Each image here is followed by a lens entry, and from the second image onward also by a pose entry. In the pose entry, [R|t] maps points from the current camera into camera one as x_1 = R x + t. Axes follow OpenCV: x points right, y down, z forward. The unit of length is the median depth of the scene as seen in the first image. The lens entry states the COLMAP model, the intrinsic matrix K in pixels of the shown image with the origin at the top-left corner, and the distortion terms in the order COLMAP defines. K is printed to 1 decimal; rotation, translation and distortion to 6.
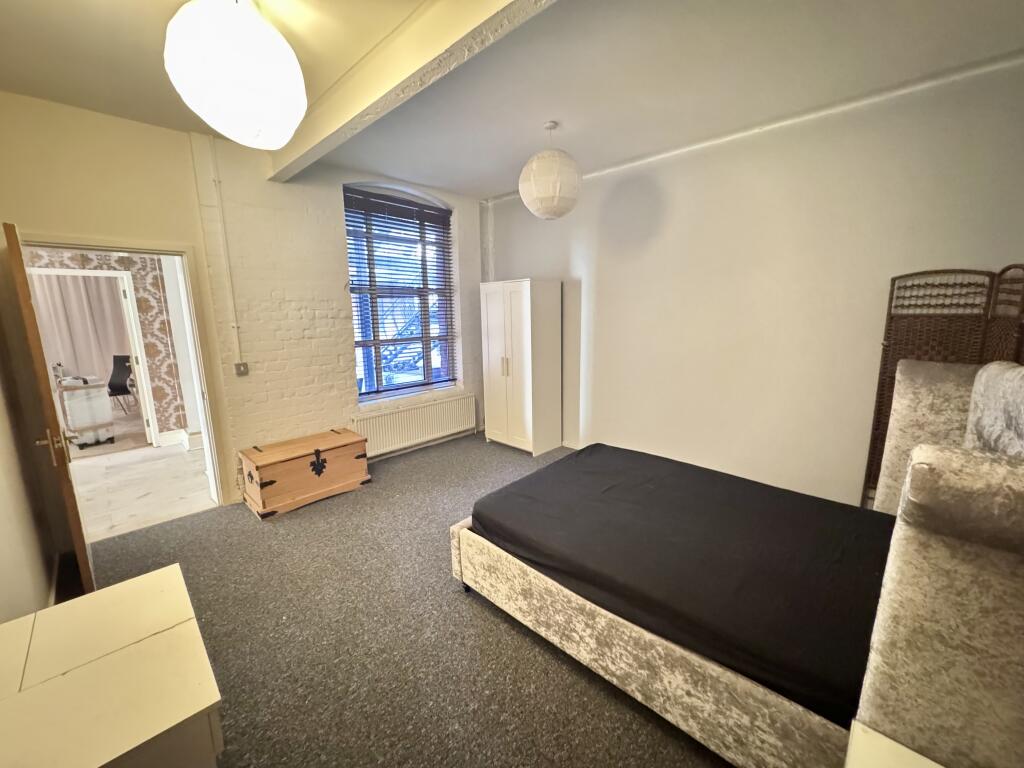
lens RADIAL K [[407.8, 0, 512.0], [0, 407.8, 384.0], [0, 0, 1]] dist [0.000802, -0.000367]
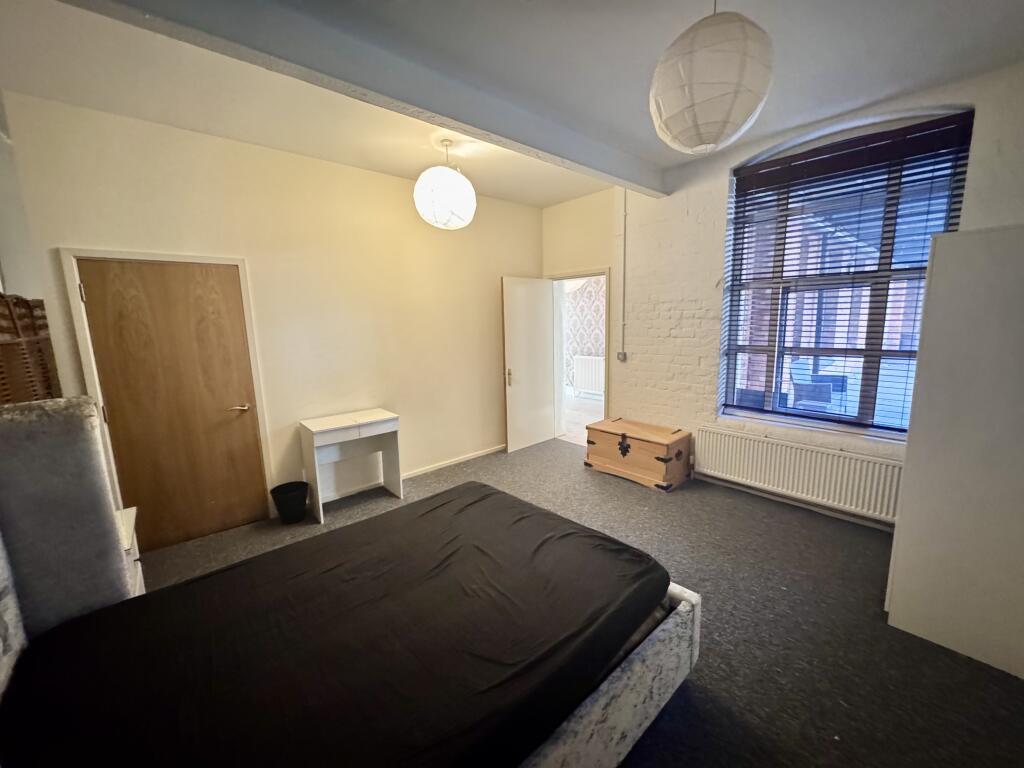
lens RADIAL K [[407.8, 0, 512.0], [0, 407.8, 384.0], [0, 0, 1]] dist [0.000802, -0.000367]
pose [[-0.081485, 0.176549, -0.980913, 0.596959], [-0.154583, 0.970038, 0.187433, -0.129427], [0.984614, 0.166905, -0.051752, 0.670370]]
